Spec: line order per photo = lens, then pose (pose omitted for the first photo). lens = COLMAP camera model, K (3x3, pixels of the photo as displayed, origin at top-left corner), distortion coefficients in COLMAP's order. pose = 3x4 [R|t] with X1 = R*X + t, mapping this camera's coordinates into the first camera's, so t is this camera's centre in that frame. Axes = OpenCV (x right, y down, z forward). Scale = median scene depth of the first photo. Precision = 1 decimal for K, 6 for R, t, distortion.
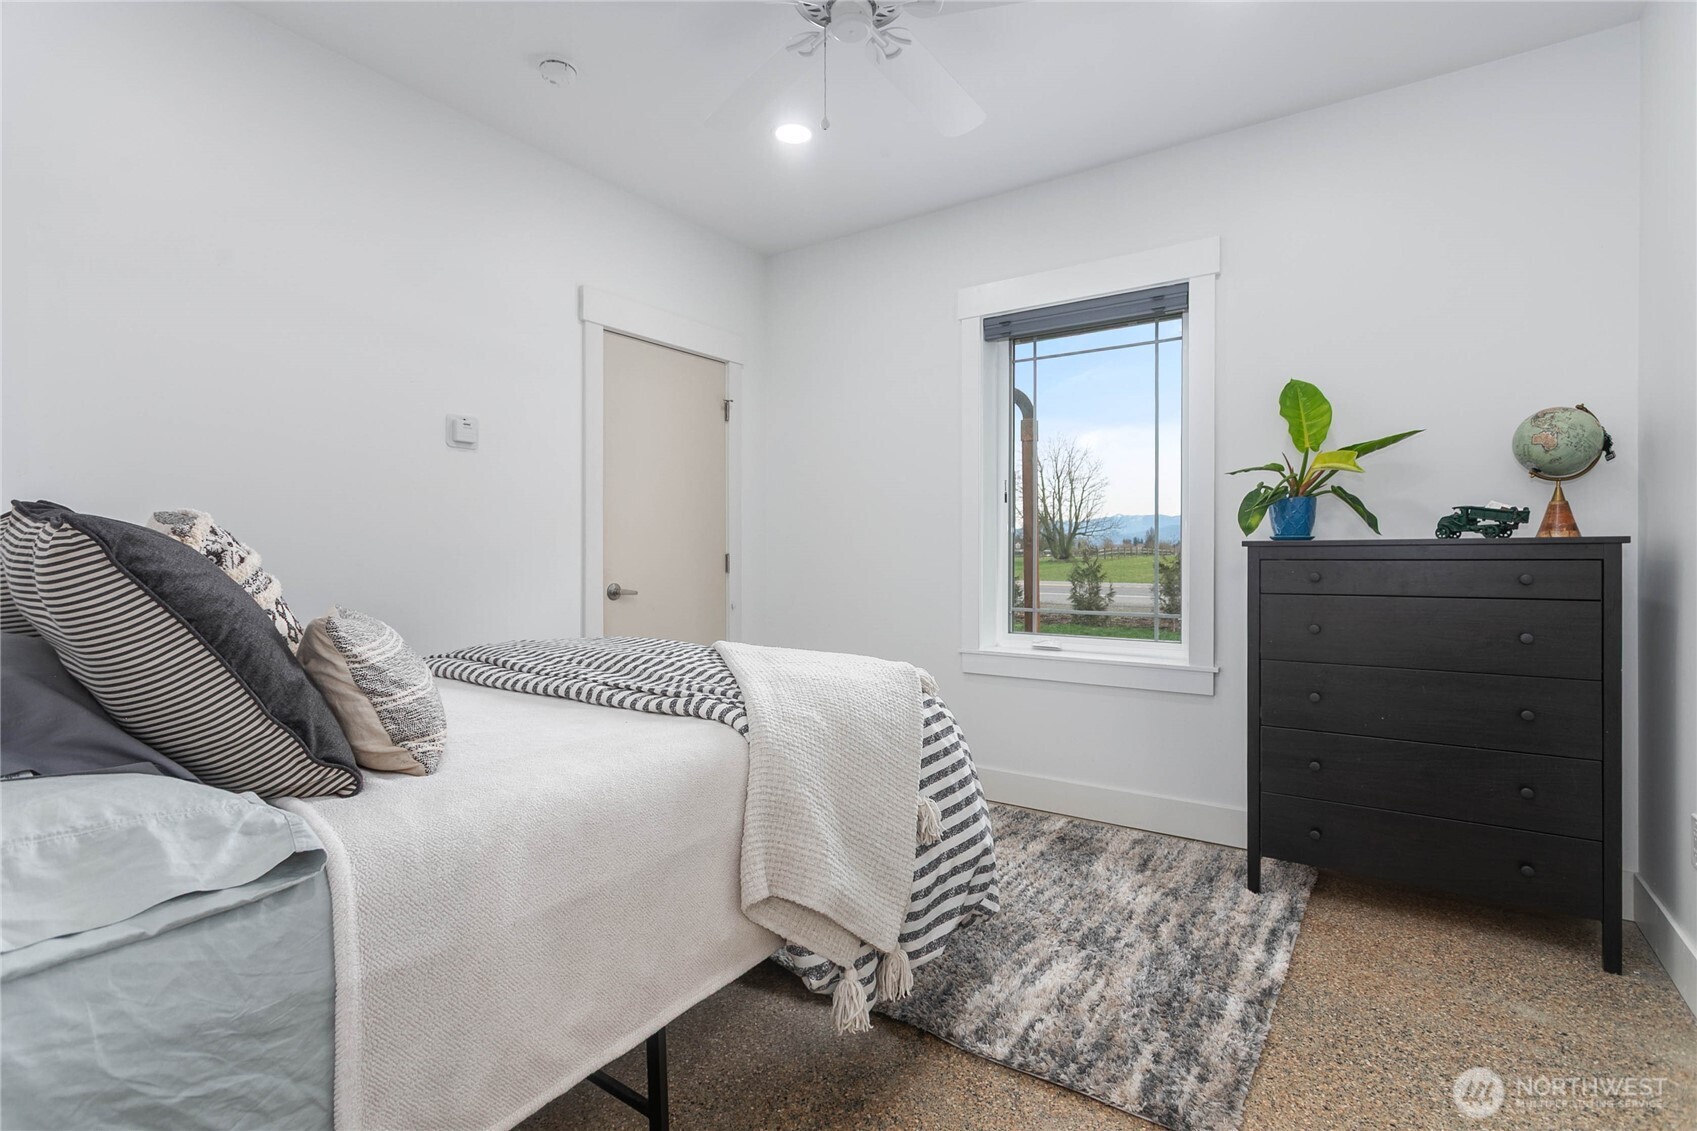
lens RADIAL K [[803.6, 0, 847.8], [0, 803.6, 557.7], [0, 0, 1]] dist [-0.002912, -0.000207]
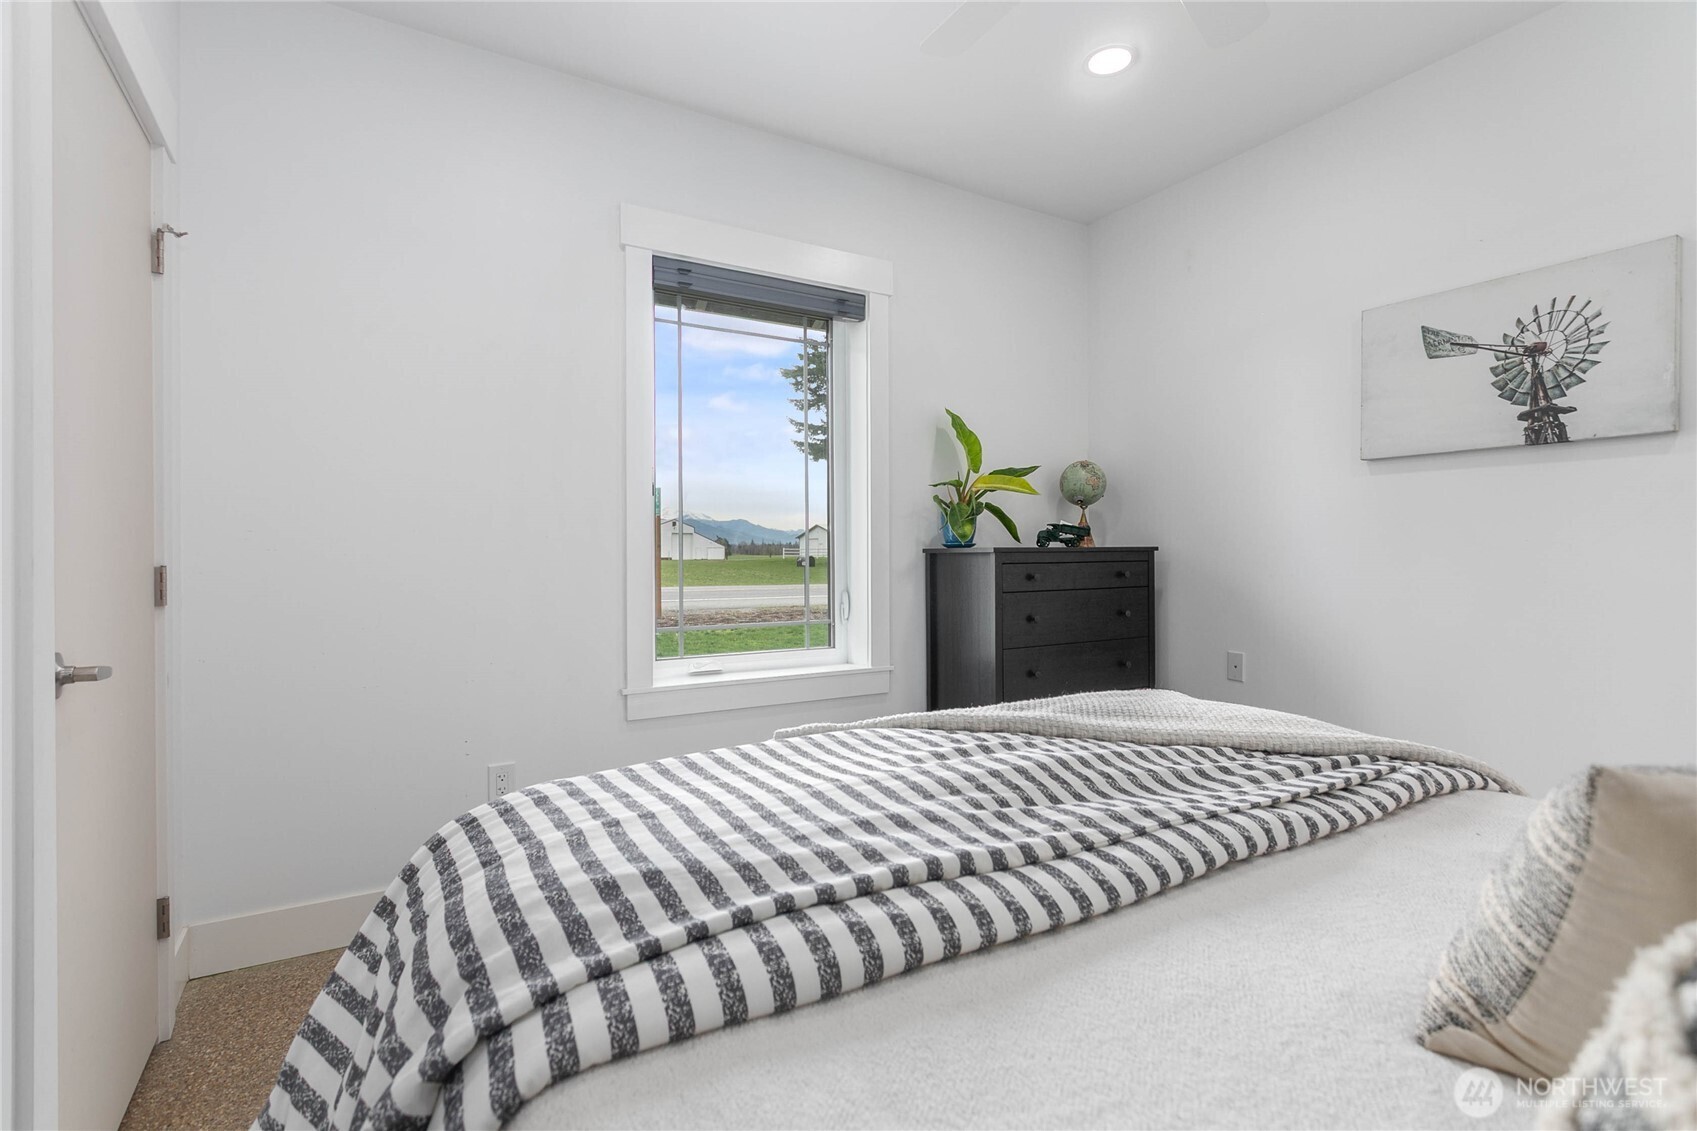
lens RADIAL K [[803.6, 0, 847.8], [0, 803.6, 557.7], [0, 0, 1]] dist [-0.002912, -0.000207]
pose [[0.421092, -0.005285, 0.907003, -0.603229], [0.009813, 0.999951, 0.001271, -0.009754], [-0.906965, 0.008366, 0.421123, 0.683272]]
